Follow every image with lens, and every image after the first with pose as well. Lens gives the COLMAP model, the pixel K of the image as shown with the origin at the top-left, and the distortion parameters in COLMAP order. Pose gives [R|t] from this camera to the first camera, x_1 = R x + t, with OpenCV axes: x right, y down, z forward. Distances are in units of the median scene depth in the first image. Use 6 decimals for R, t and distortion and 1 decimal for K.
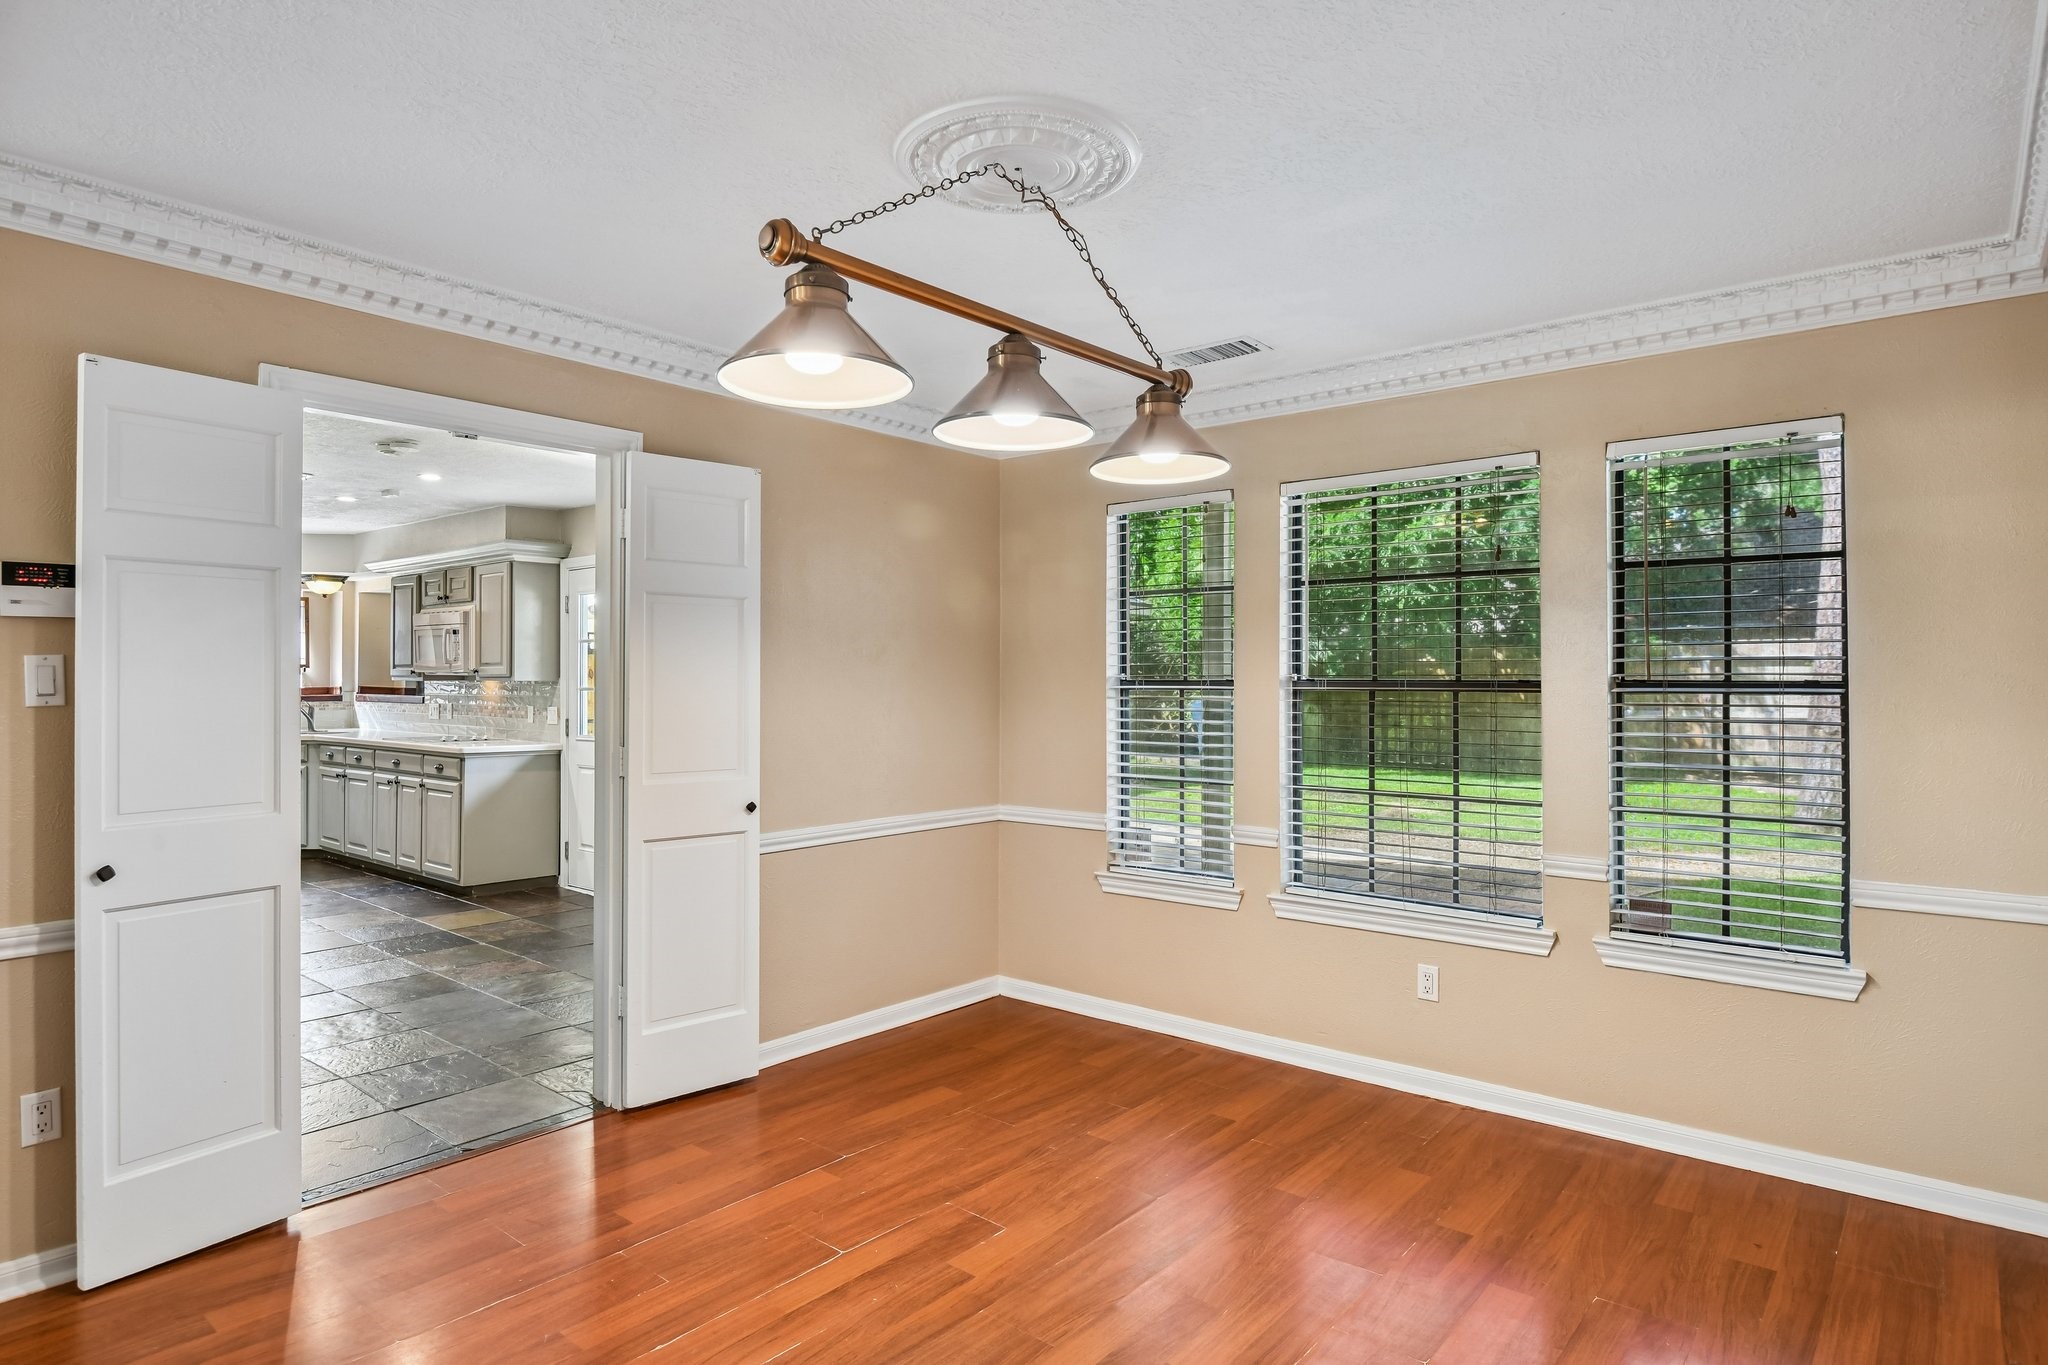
lens RADIAL K [[1150.2, 0, 1024.0], [0, 1150.2, 682.5], [0, 0, 1]] dist [-0.001015, -0.000451]
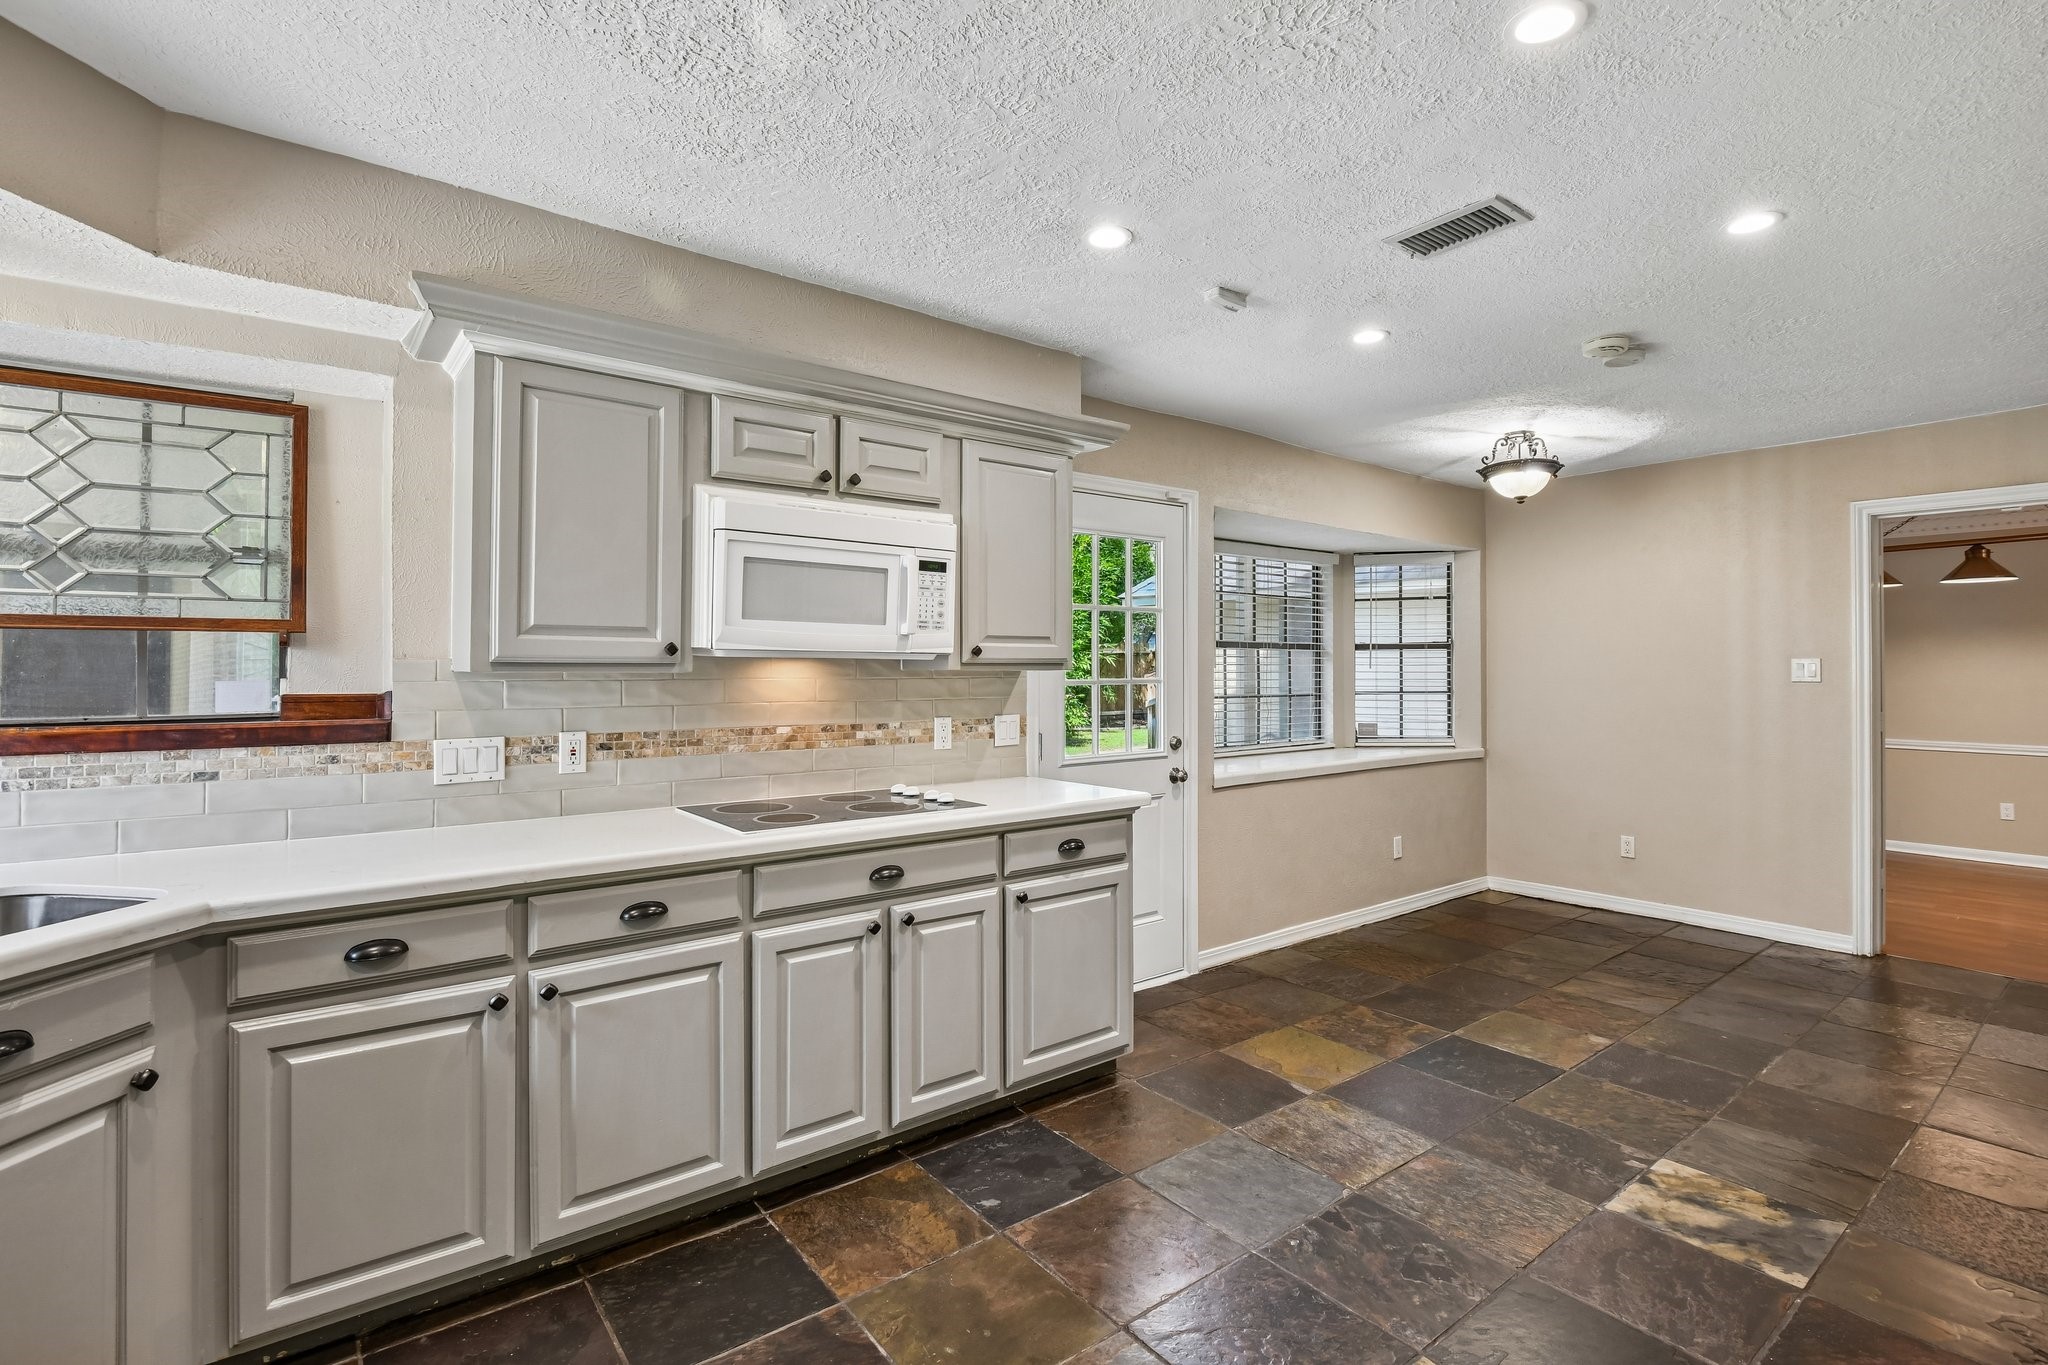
lens RADIAL K [[942.0, 0, 1020.4], [0, 942.0, 675.7], [0, 0, 1]] dist [-0.020772, -0.000174]
pose [[0.216761, -0.011062, 0.976162, -0.845238], [0.003946, 0.999938, 0.010455, -0.003249], [-0.976217, 0.001586, 0.216791, 0.871825]]
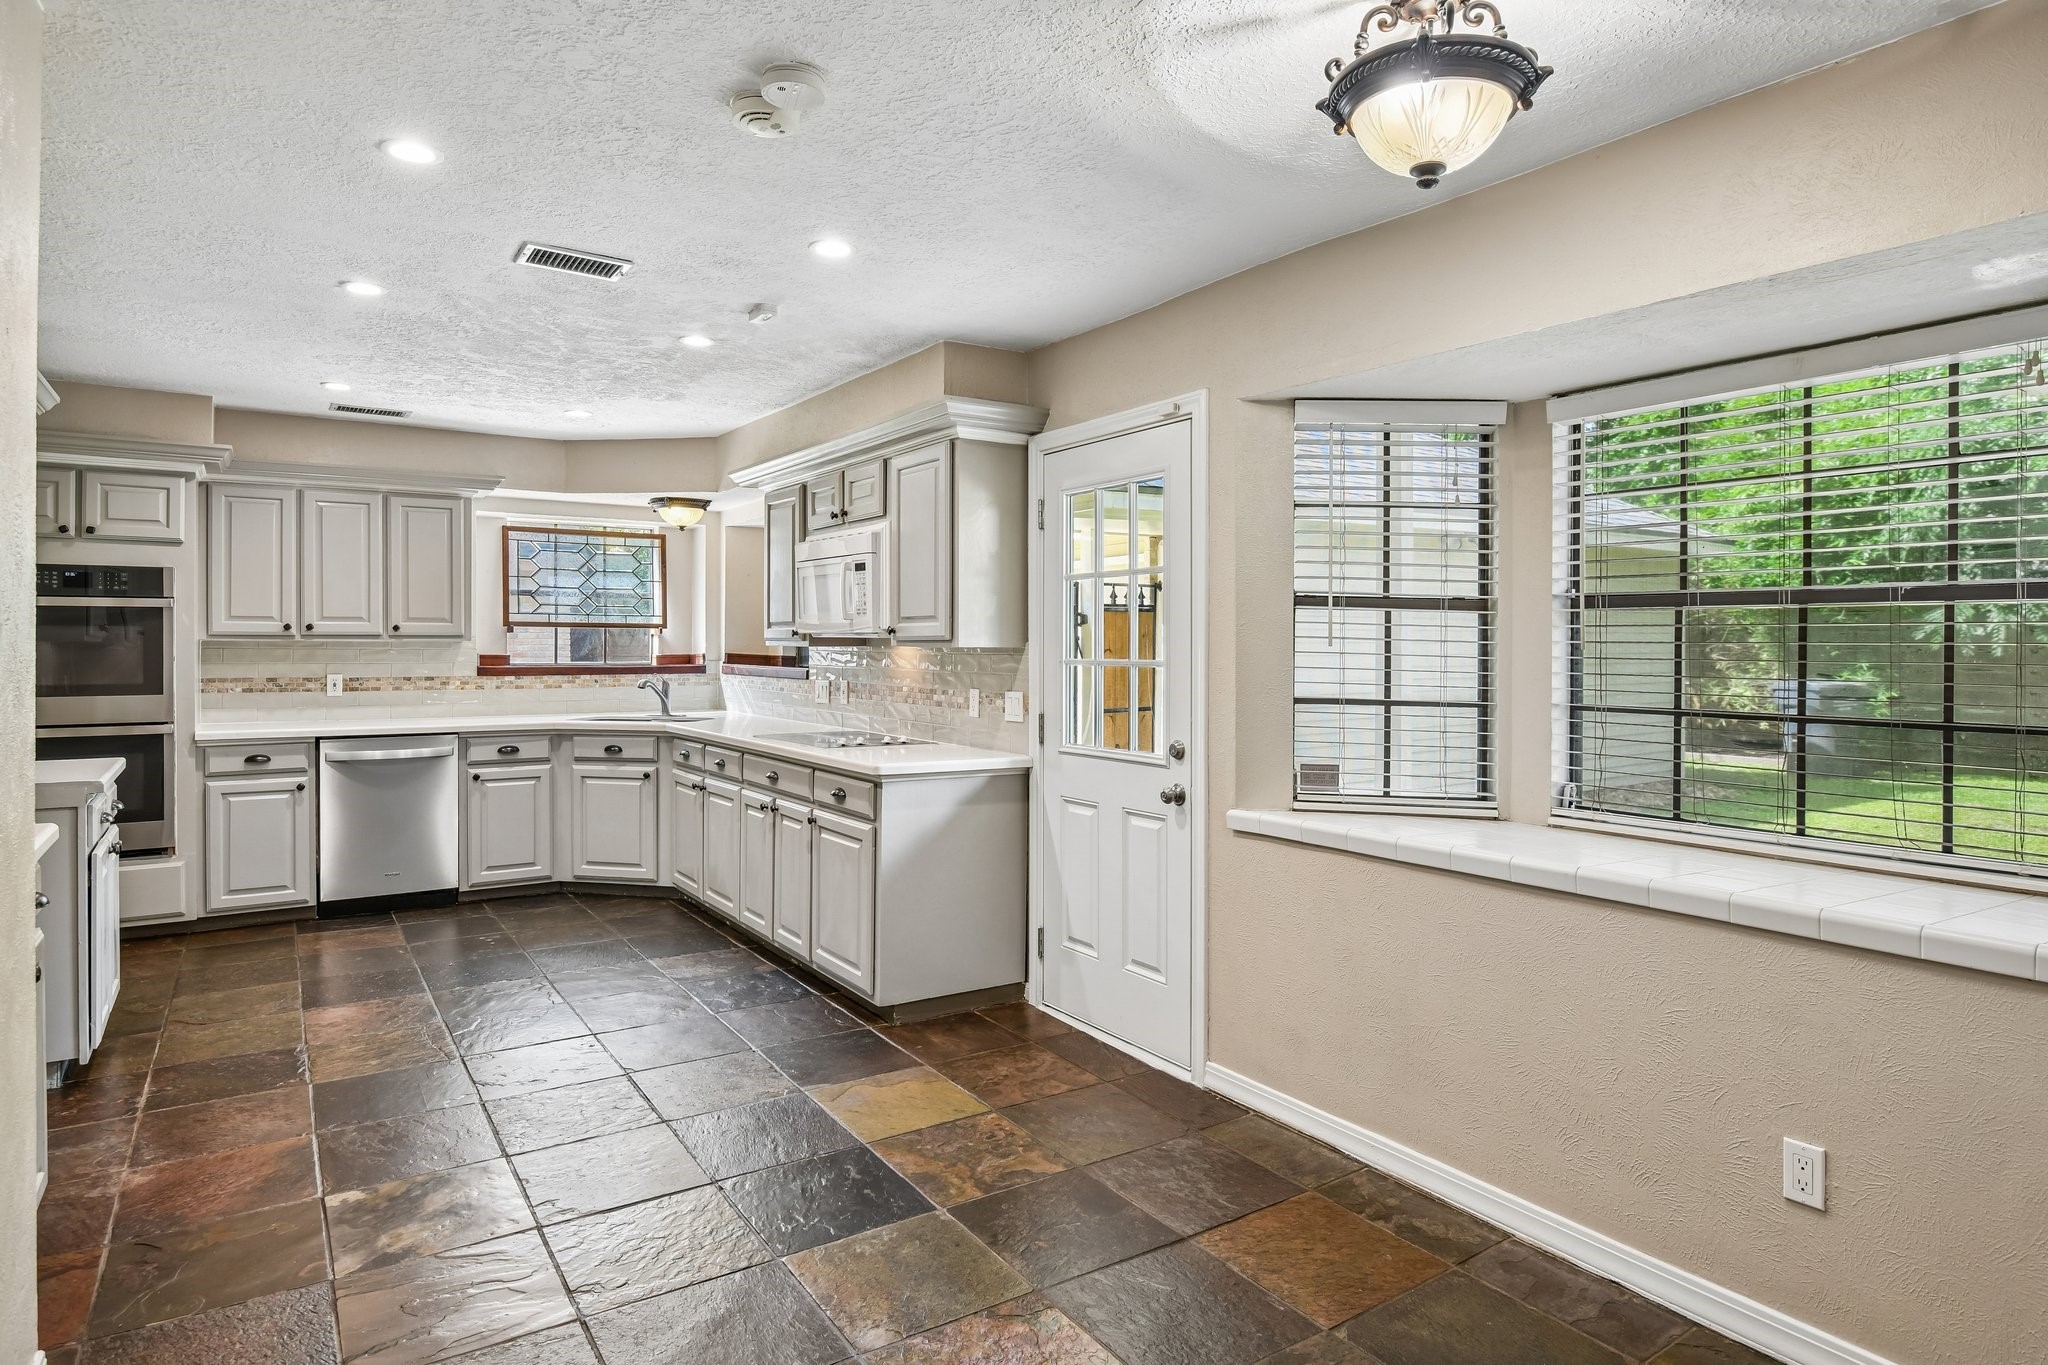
lens RADIAL K [[1150.2, 0, 1024.0], [0, 1150.2, 682.5], [0, 0, 1]] dist [-0.001015, -0.000451]
pose [[0.960616, 0.012527, -0.277596, -0.238046], [-0.004657, 0.999569, 0.028989, -0.000507], [0.277840, -0.026554, 0.960260, 0.431996]]
